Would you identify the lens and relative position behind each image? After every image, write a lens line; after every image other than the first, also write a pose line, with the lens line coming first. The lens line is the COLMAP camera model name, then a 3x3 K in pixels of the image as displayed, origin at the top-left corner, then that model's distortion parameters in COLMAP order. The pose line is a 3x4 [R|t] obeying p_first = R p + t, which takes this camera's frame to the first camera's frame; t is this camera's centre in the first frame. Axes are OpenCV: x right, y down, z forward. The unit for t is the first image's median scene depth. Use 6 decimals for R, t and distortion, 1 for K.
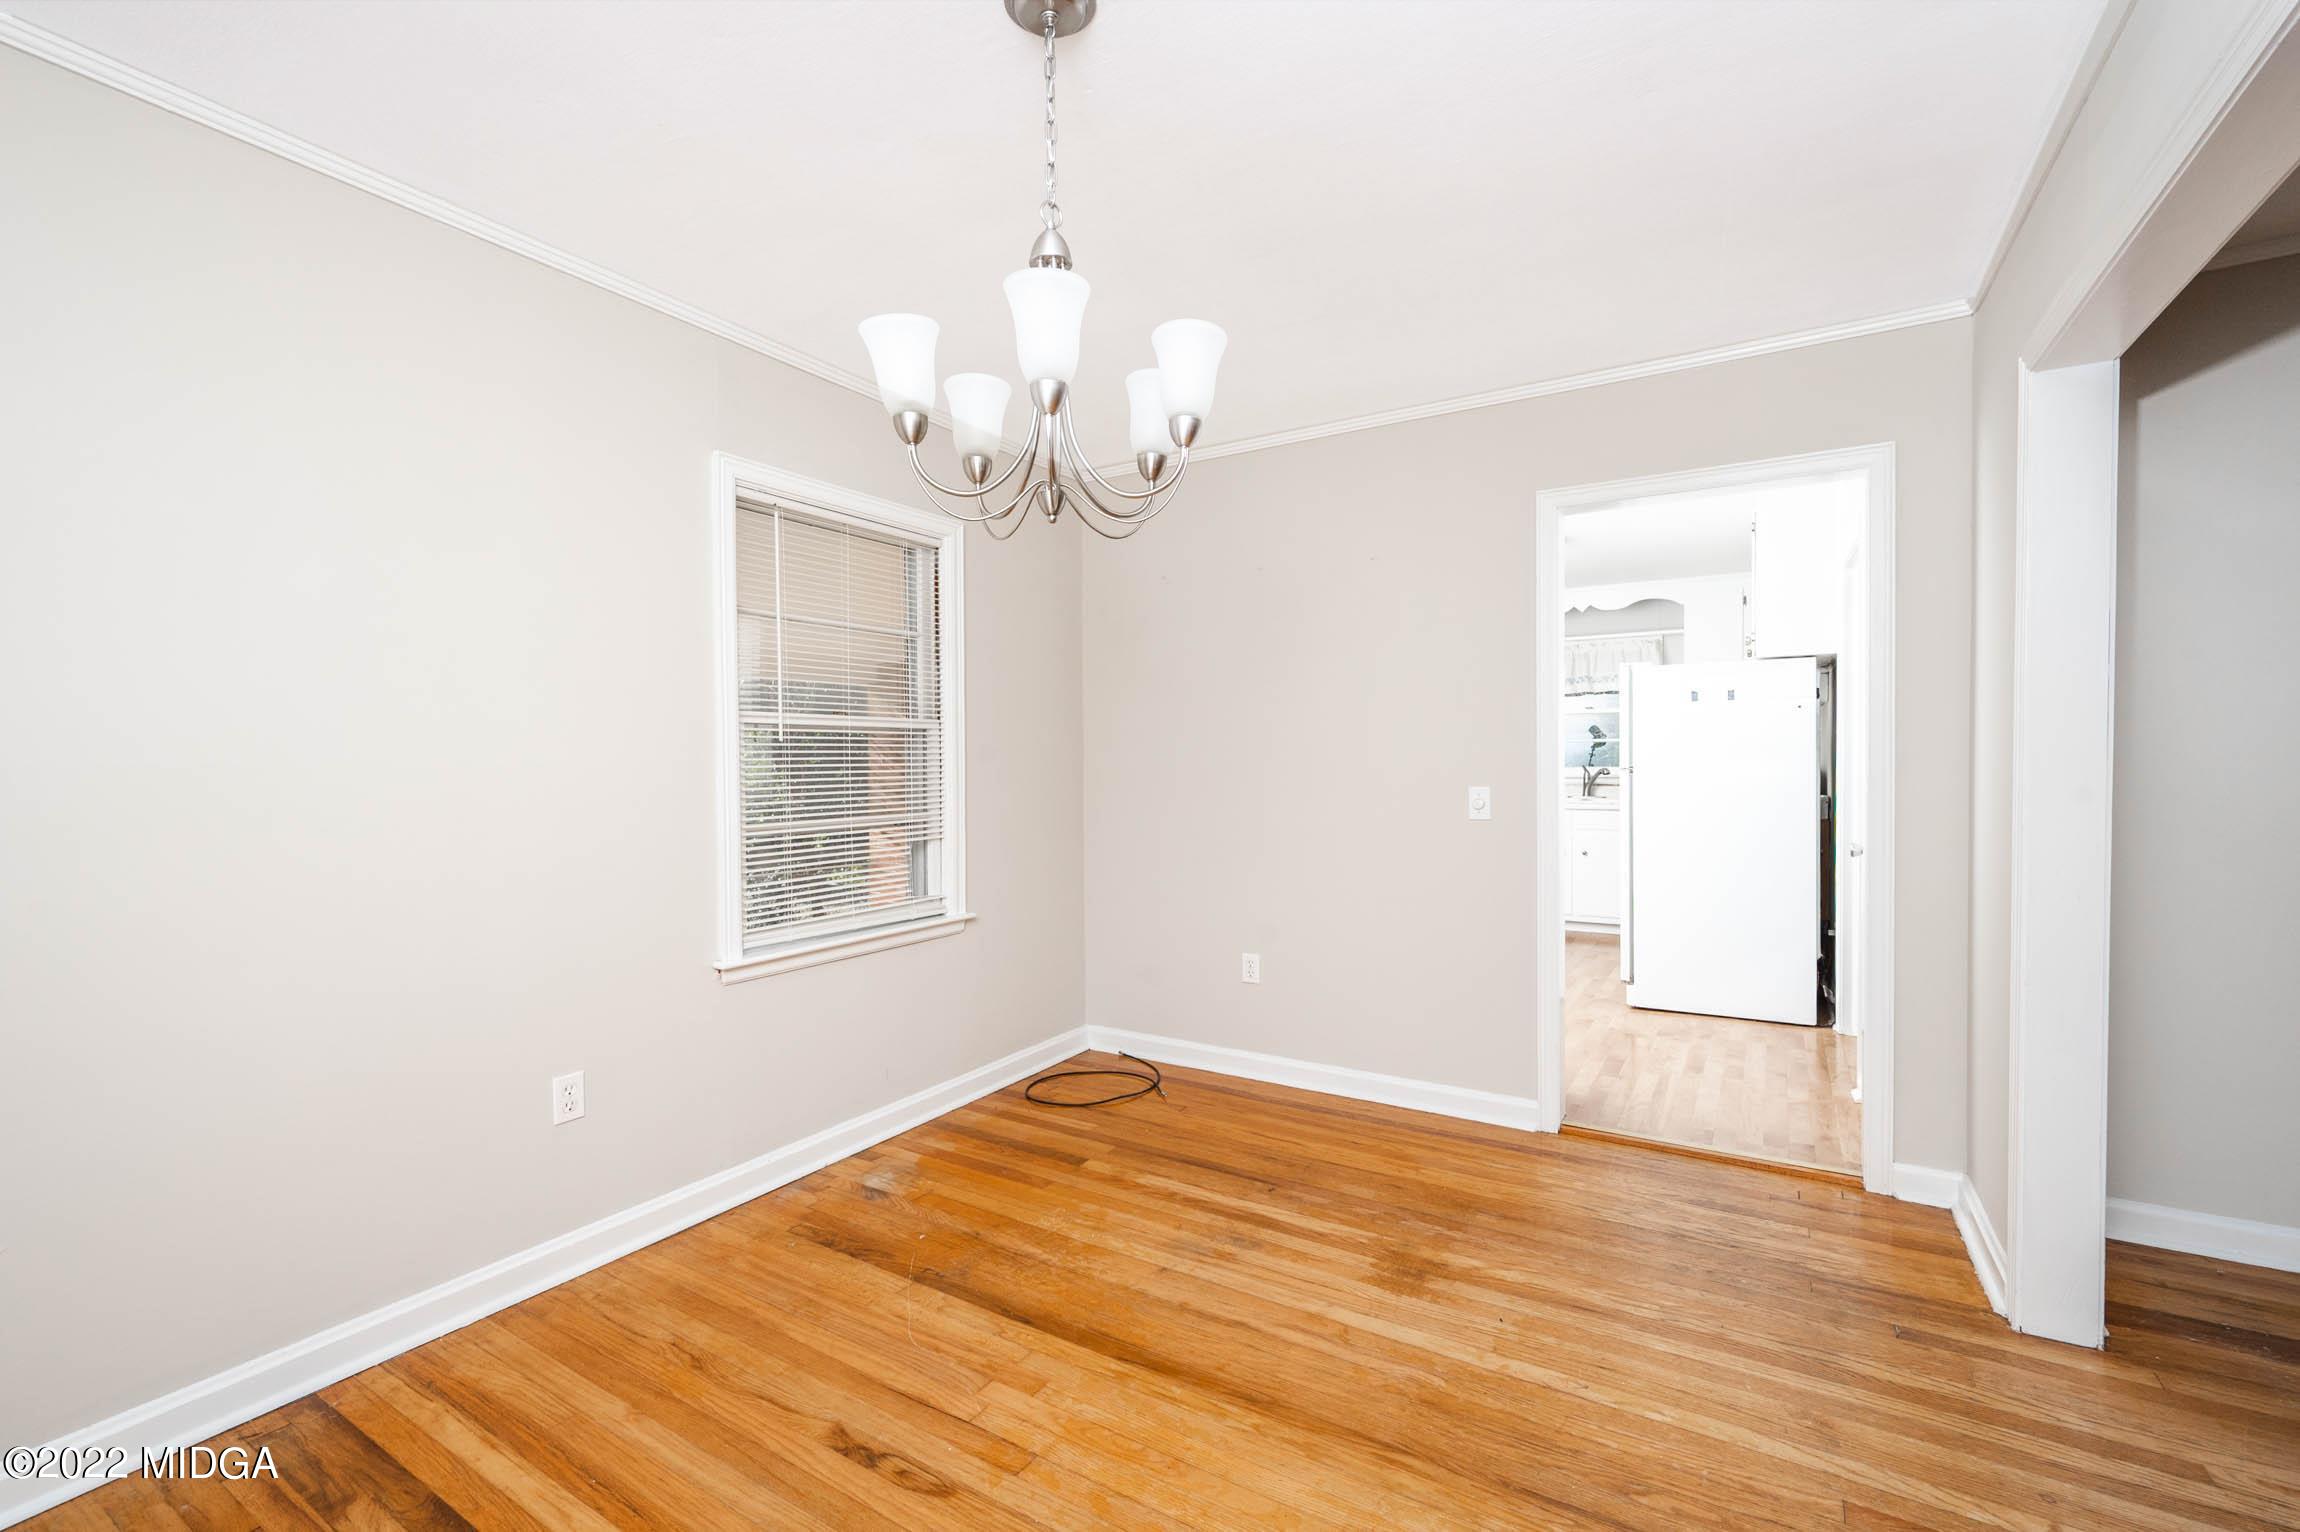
lens RADIAL K [[911.5, 0, 1162.0], [0, 911.5, 759.3], [0, 0, 1]] dist [-0.000027, 0.000391]
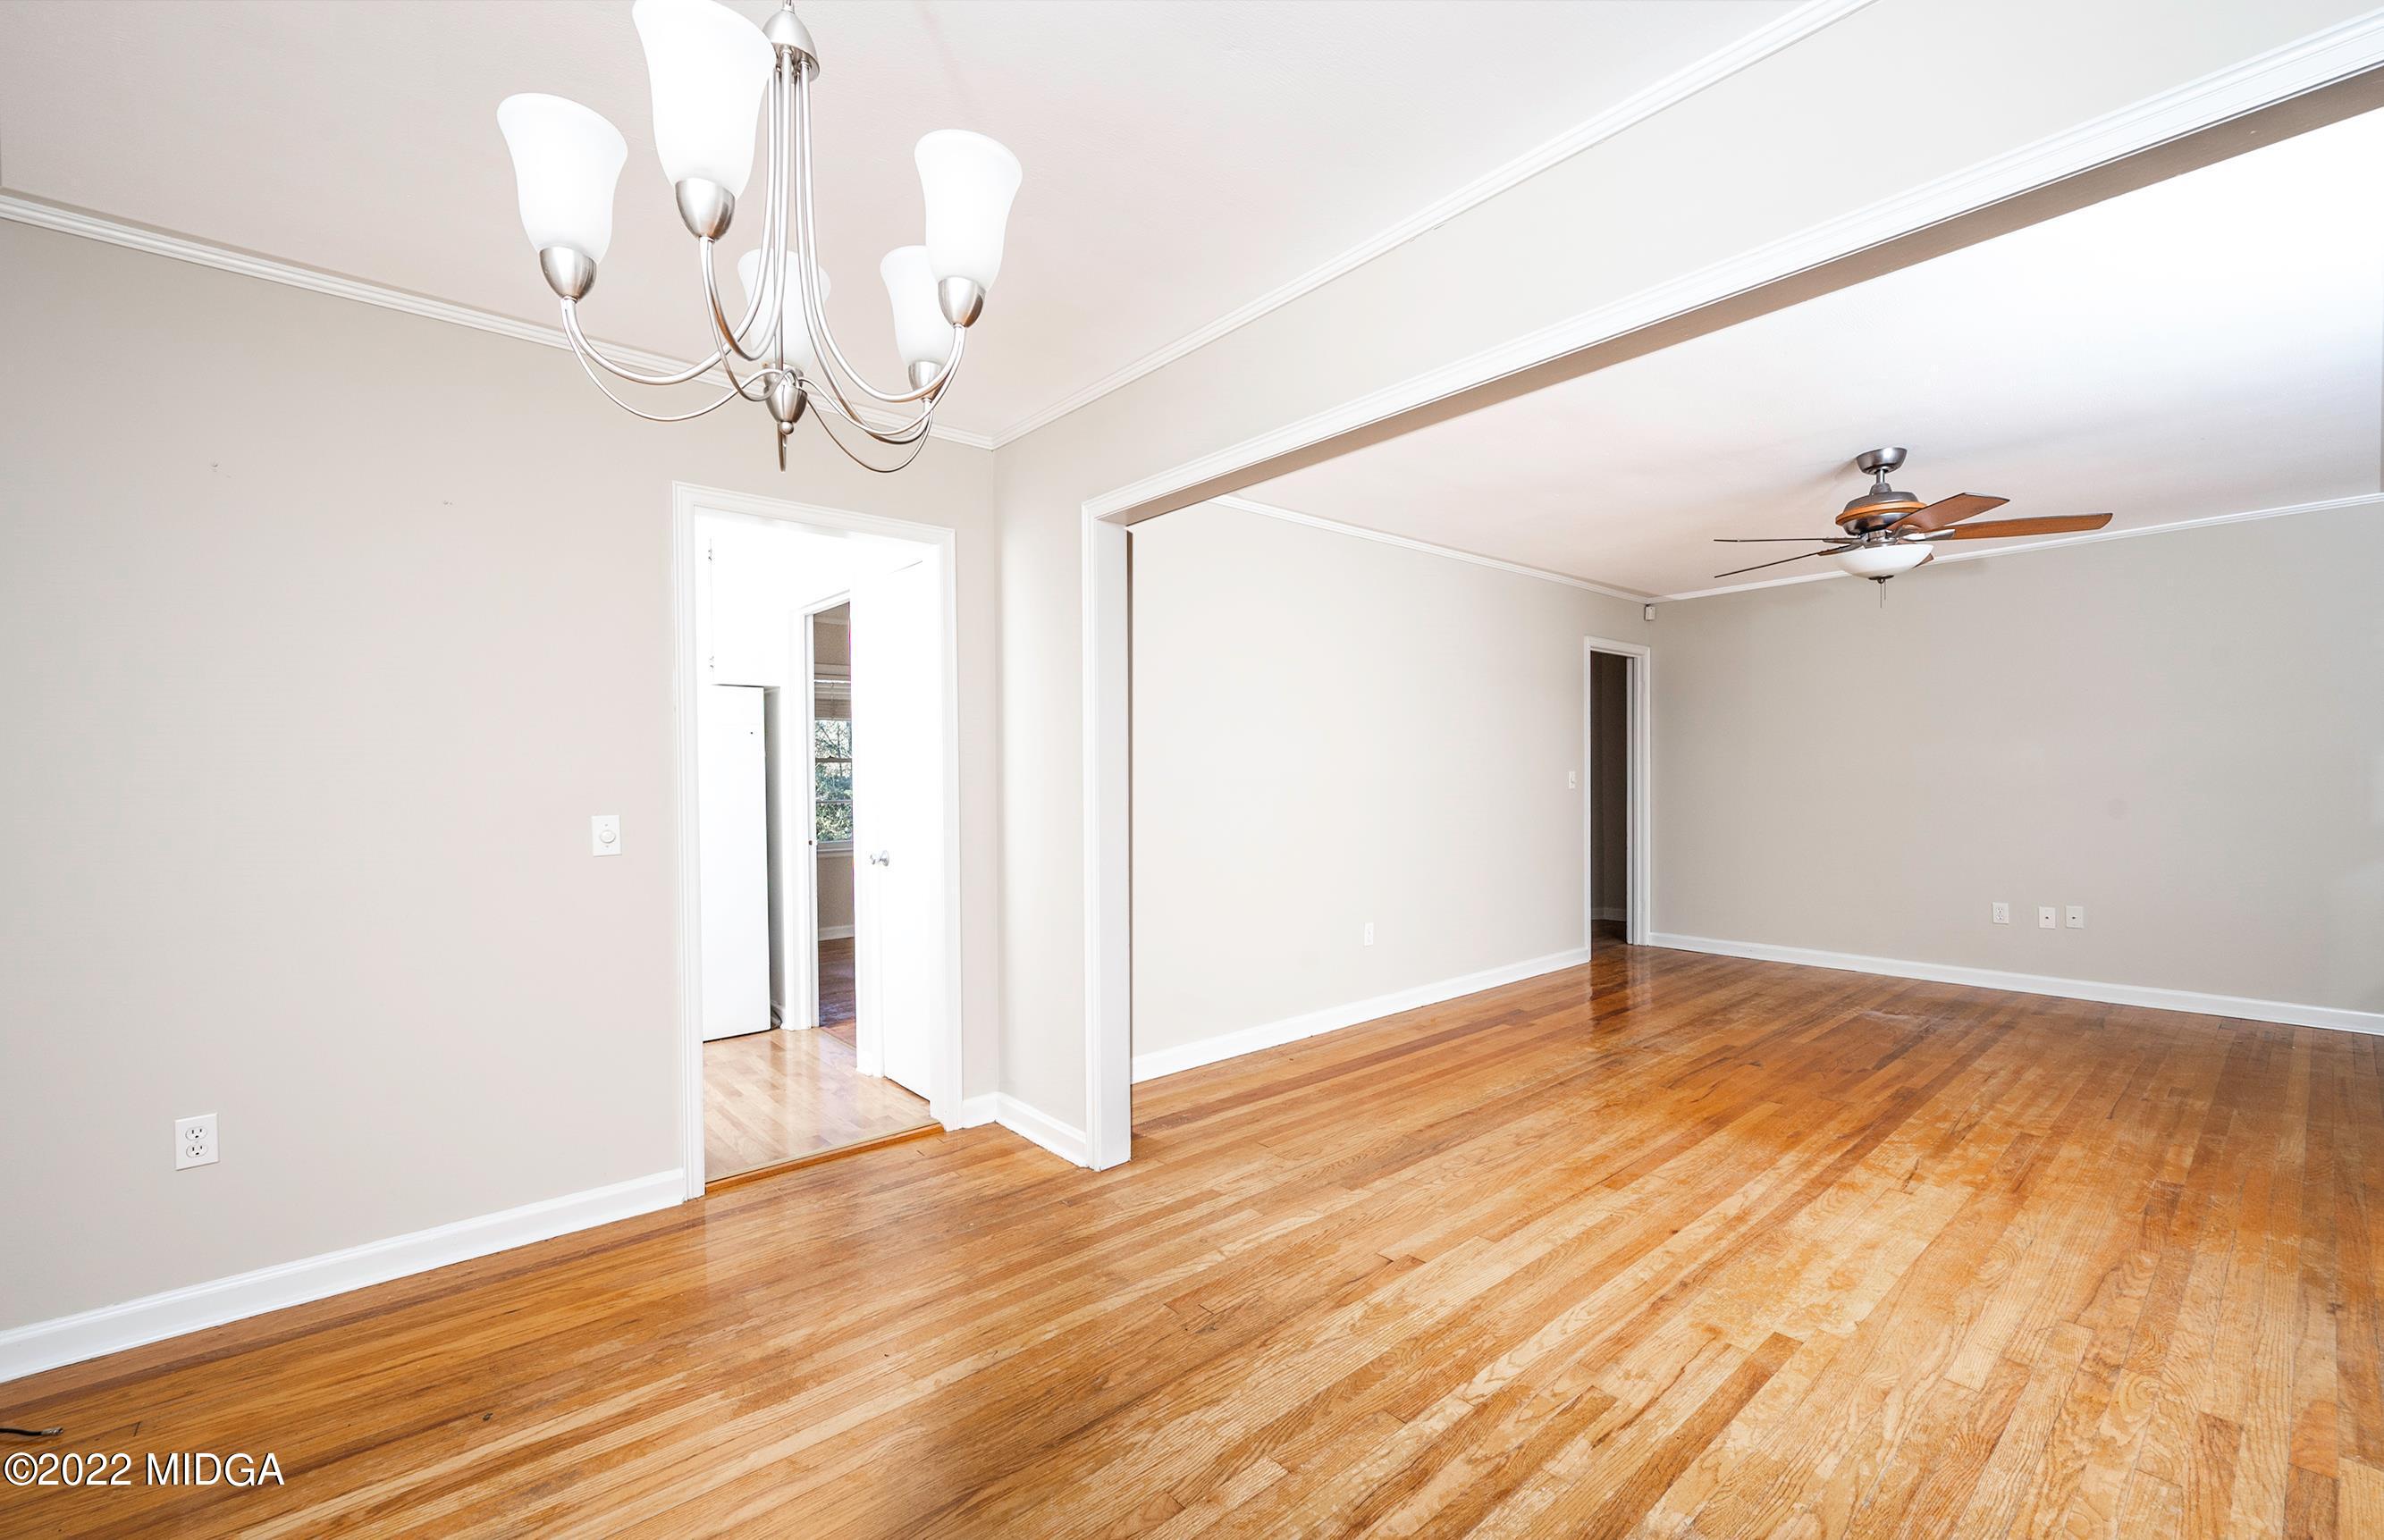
lens RADIAL K [[972.8, 0, 1198.7], [0, 972.8, 780.4], [0, 0, 1]] dist [0.001047, 0.000765]
pose [[0.343063, -0.002728, 0.939309, -0.428655], [0.007220, 0.999974, 0.000267, 0.002271], [-0.939285, 0.006690, 0.343073, 0.284839]]
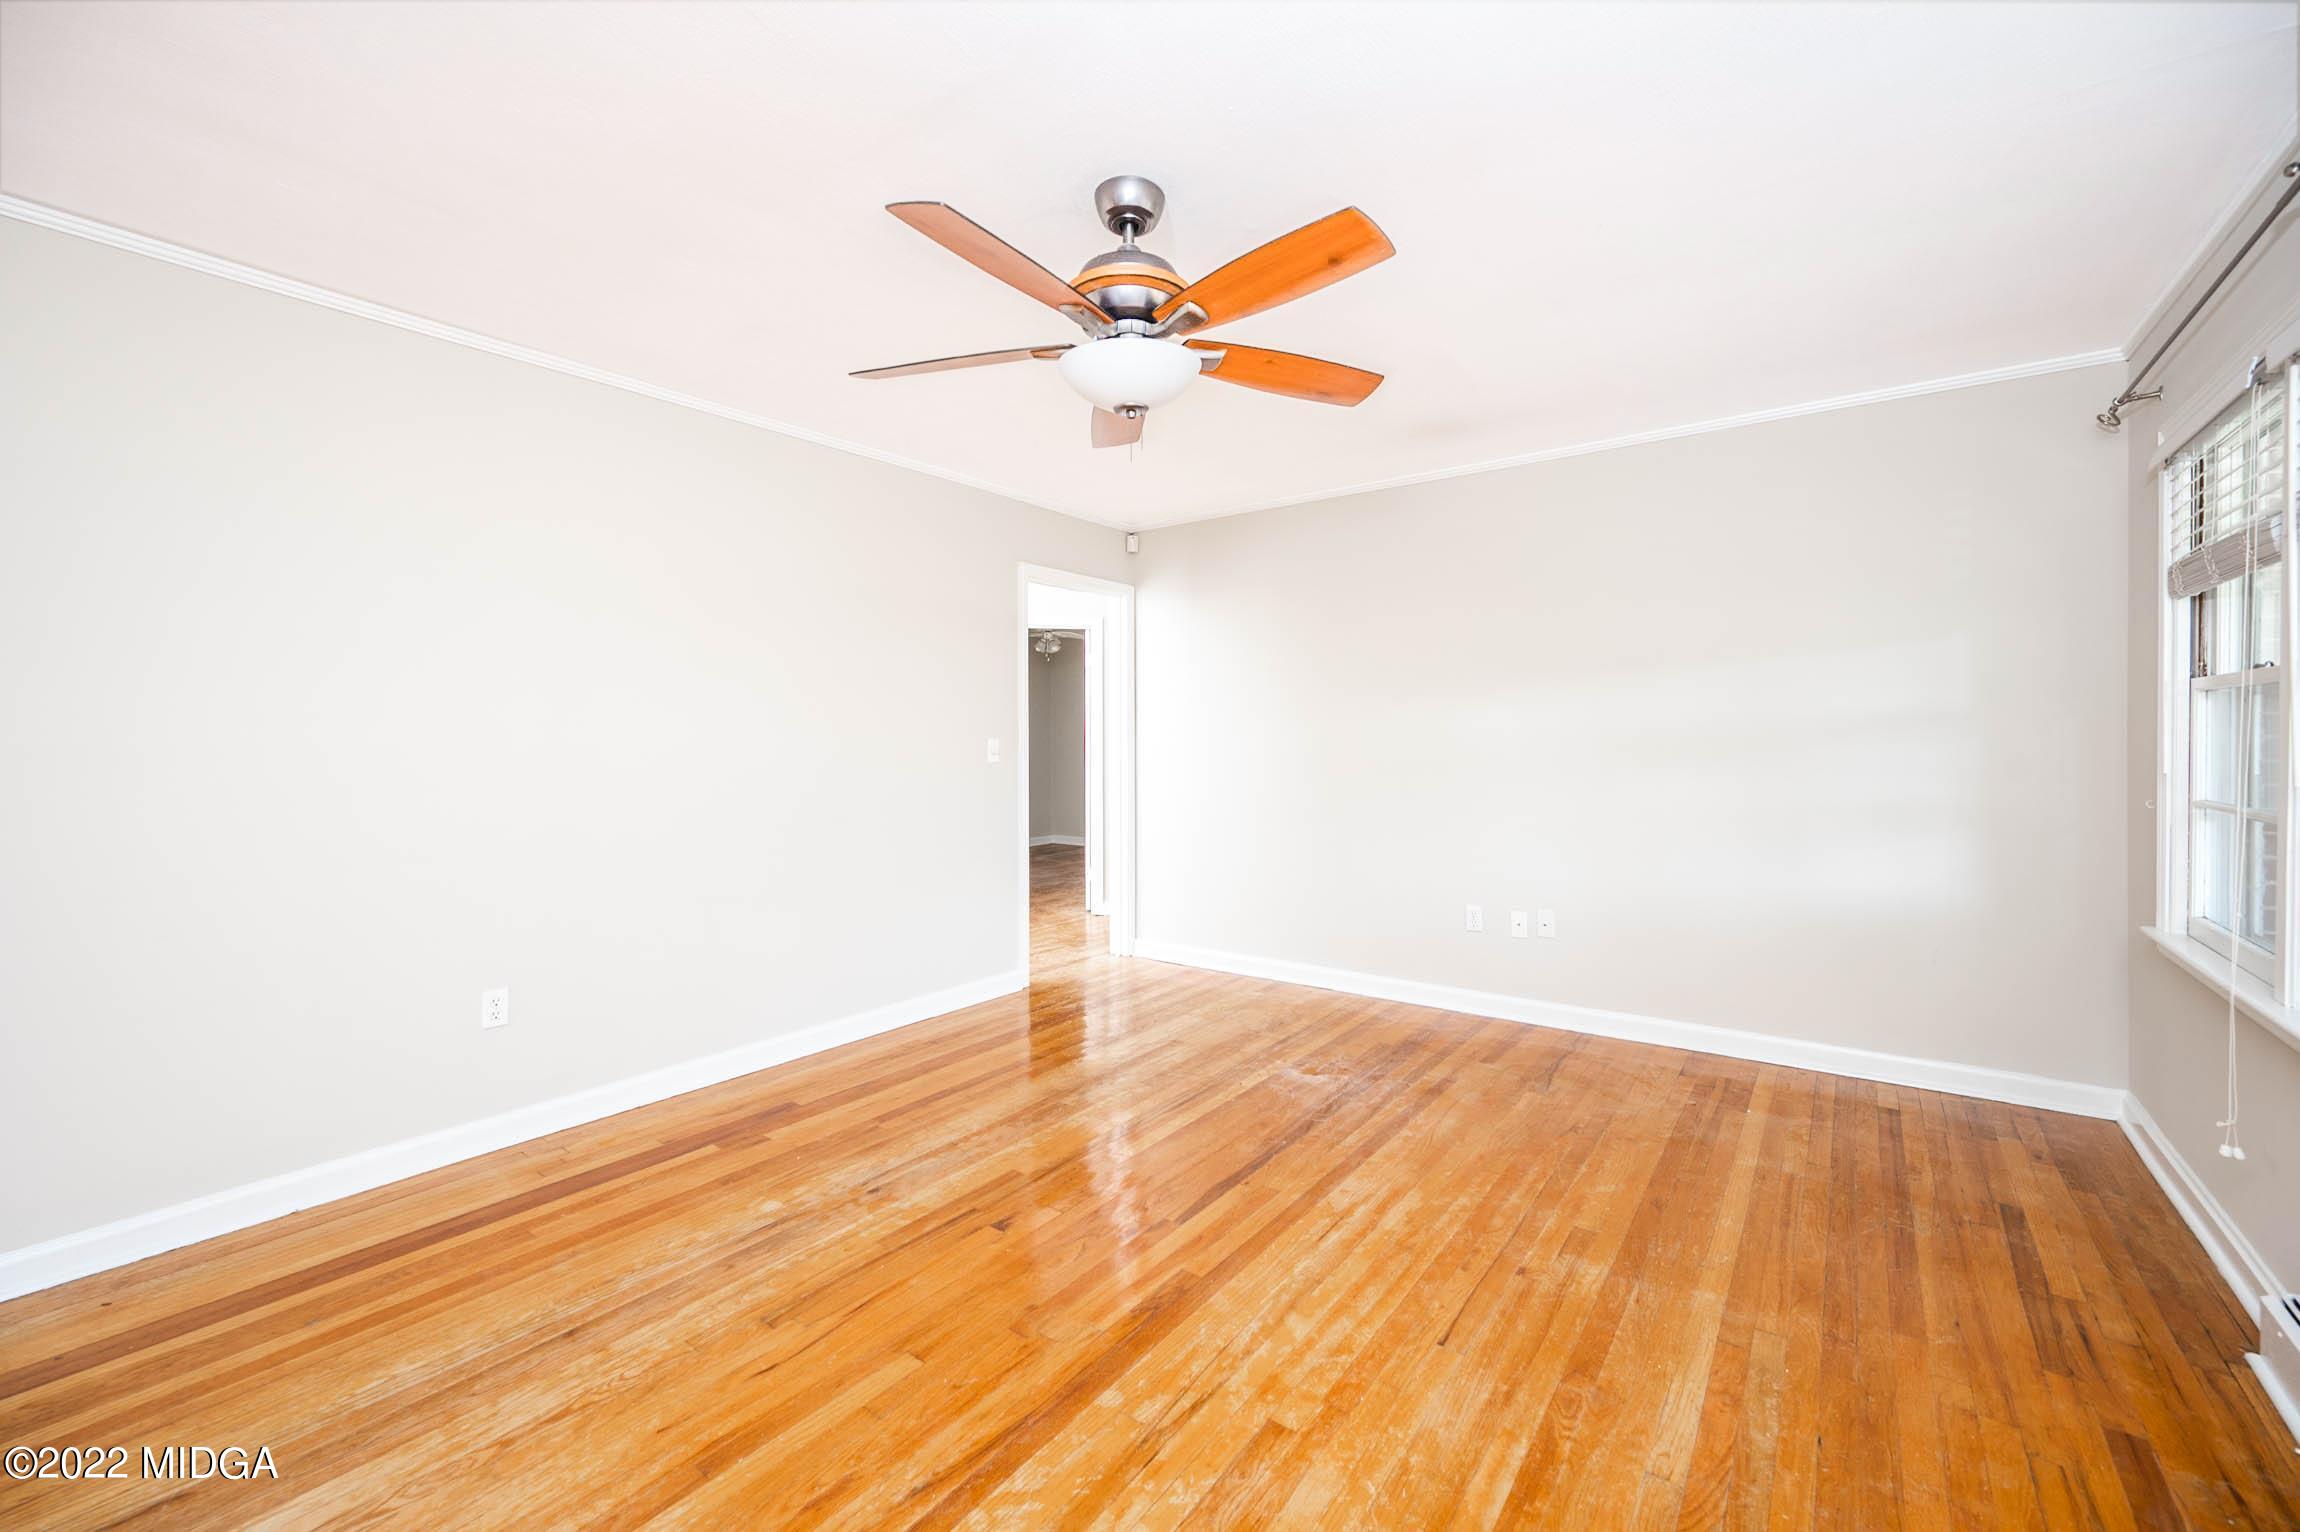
lens RADIAL K [[918.9, 0, 1175.9], [0, 918.9, 740.1], [0, 0, 1]] dist [0.000834, -0.000026]
pose [[0.125785, 0.004463, 0.992048, 0.660876], [0.005532, 0.999971, -0.005200, -0.000382], [-0.992042, 0.006142, 0.125757, -0.414243]]
